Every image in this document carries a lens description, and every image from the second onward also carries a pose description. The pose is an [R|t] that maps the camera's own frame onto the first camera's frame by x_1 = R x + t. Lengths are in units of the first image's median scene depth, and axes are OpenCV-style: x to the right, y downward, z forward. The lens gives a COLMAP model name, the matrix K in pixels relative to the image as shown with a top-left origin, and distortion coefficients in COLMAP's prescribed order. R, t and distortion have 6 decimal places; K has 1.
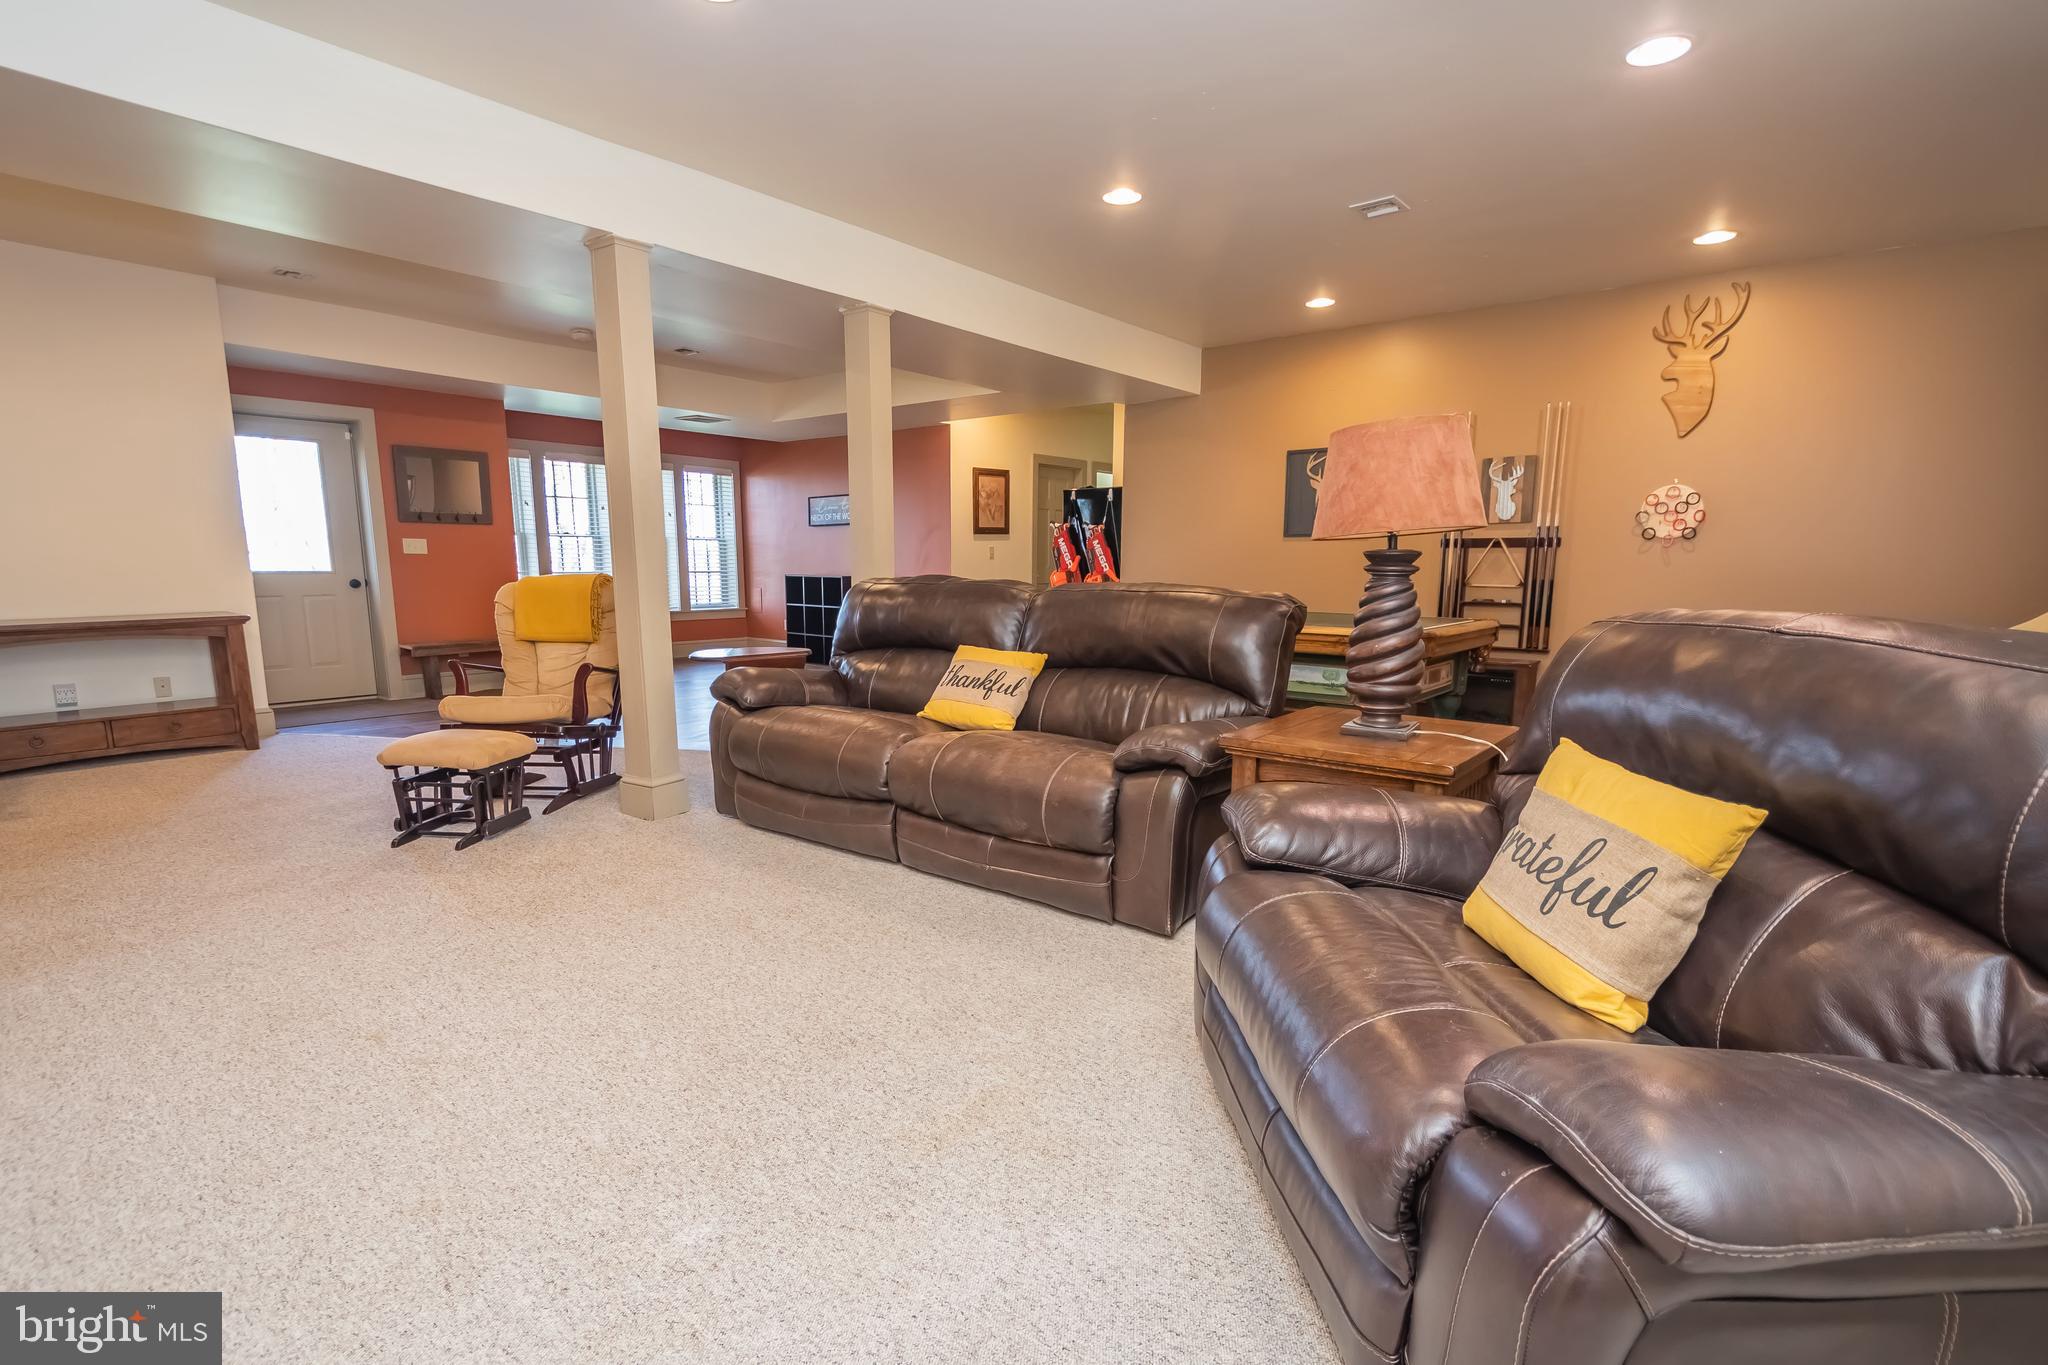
lens RADIAL K [[949.6, 0, 1018.4], [0, 949.6, 723.1], [0, 0, 1]] dist [0.007967, -0.000804]
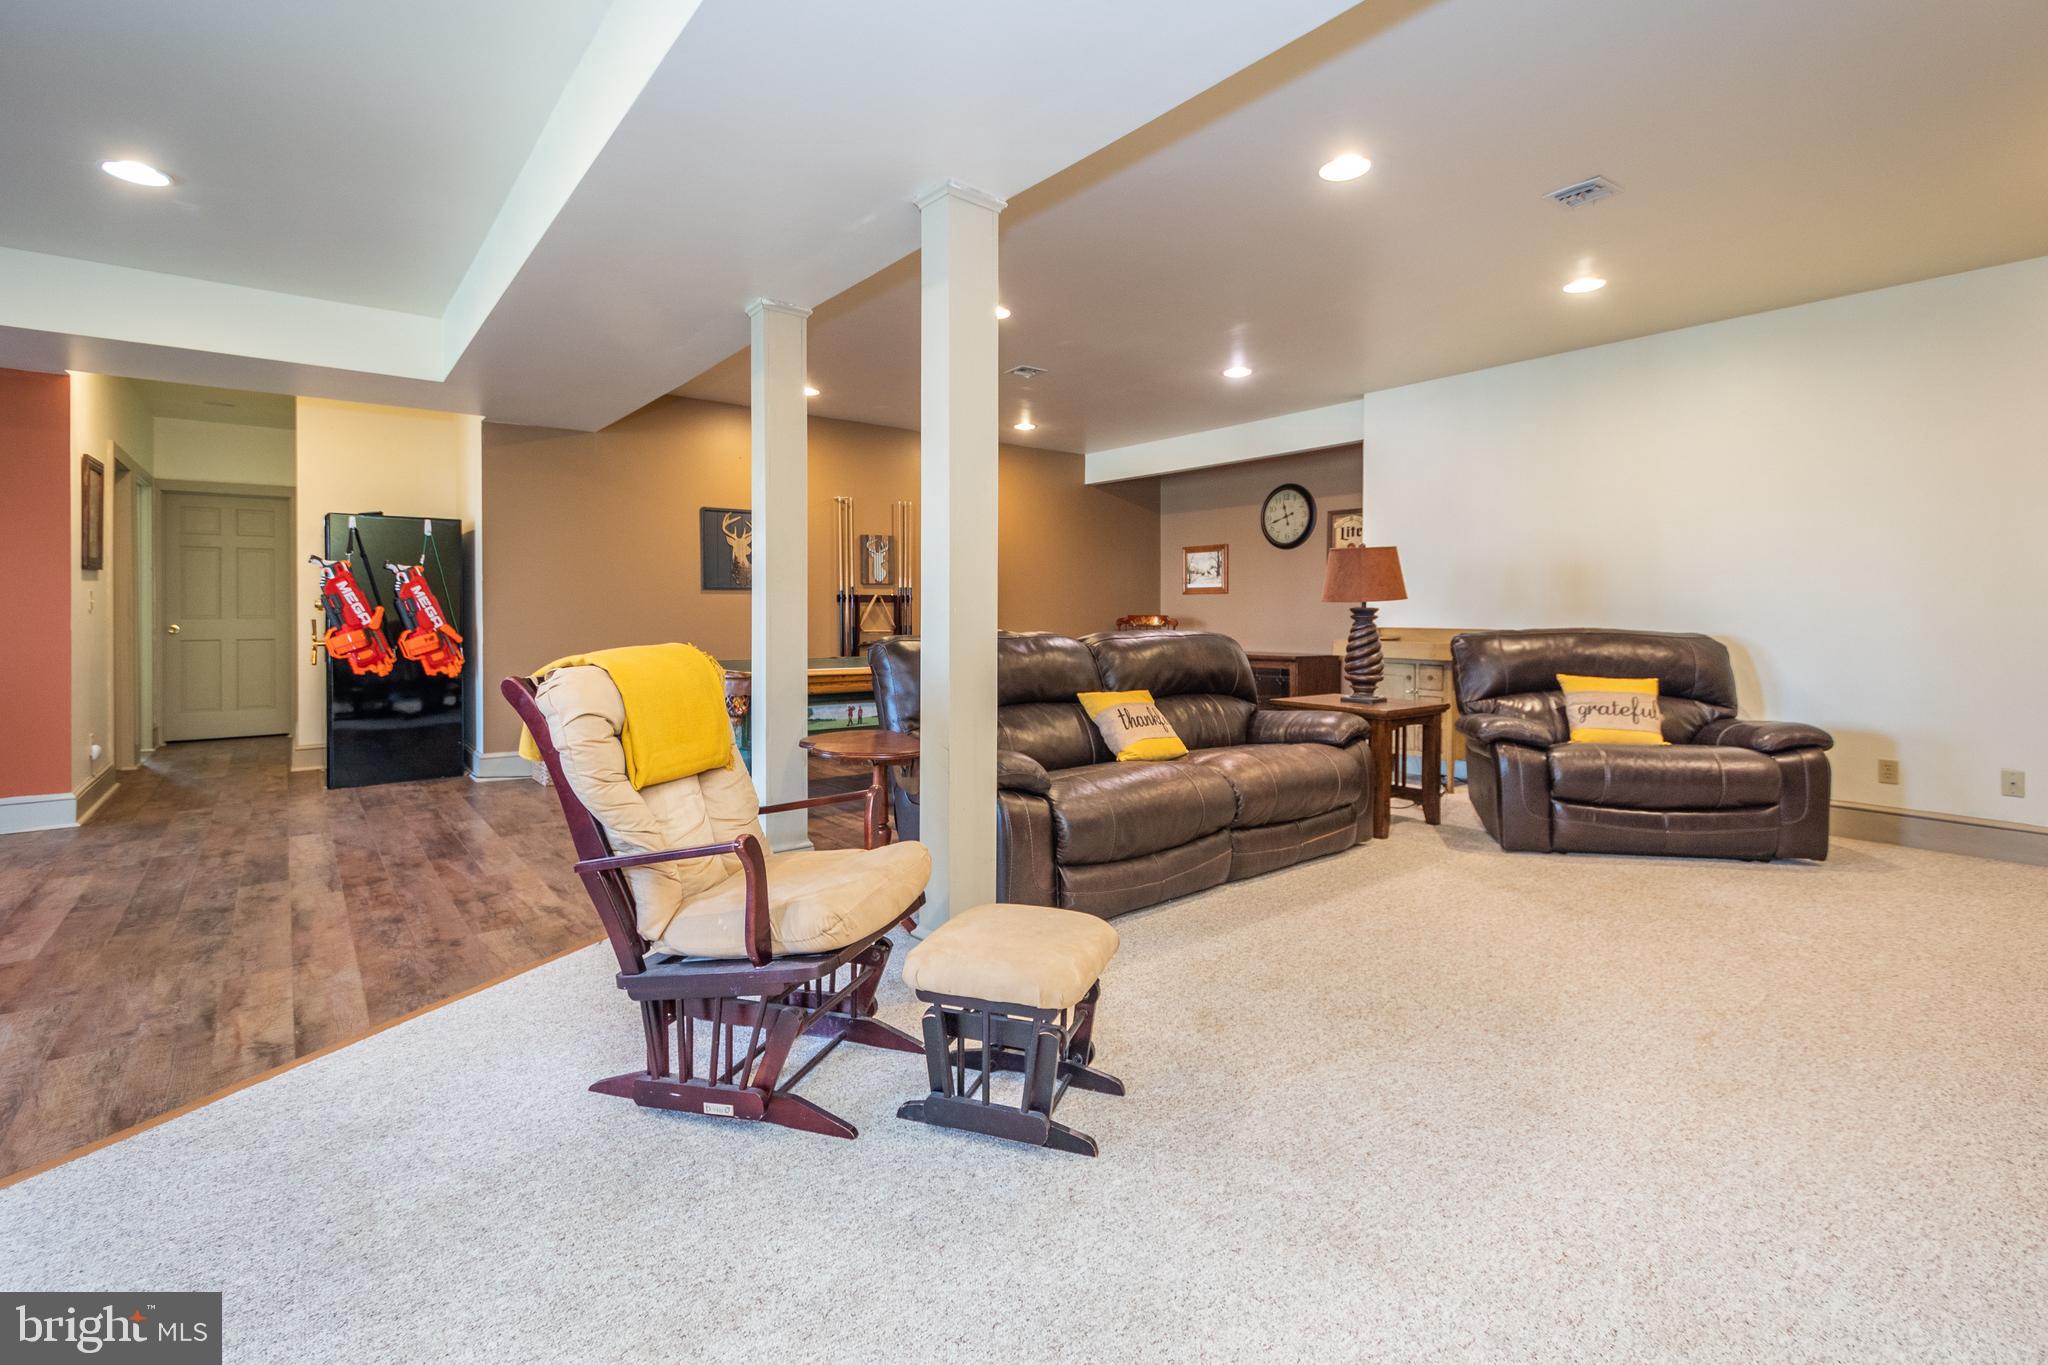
lens RADIAL K [[949.6, 0, 1006.7], [0, 949.6, 611.5], [0, 0, 1]] dist [0.007967, -0.000804]
pose [[0.231026, -0.002014, 0.972946, -0.659237], [0.165438, 0.985517, -0.037243, -0.086388], [-0.958779, 0.169566, 0.228013, 0.489153]]
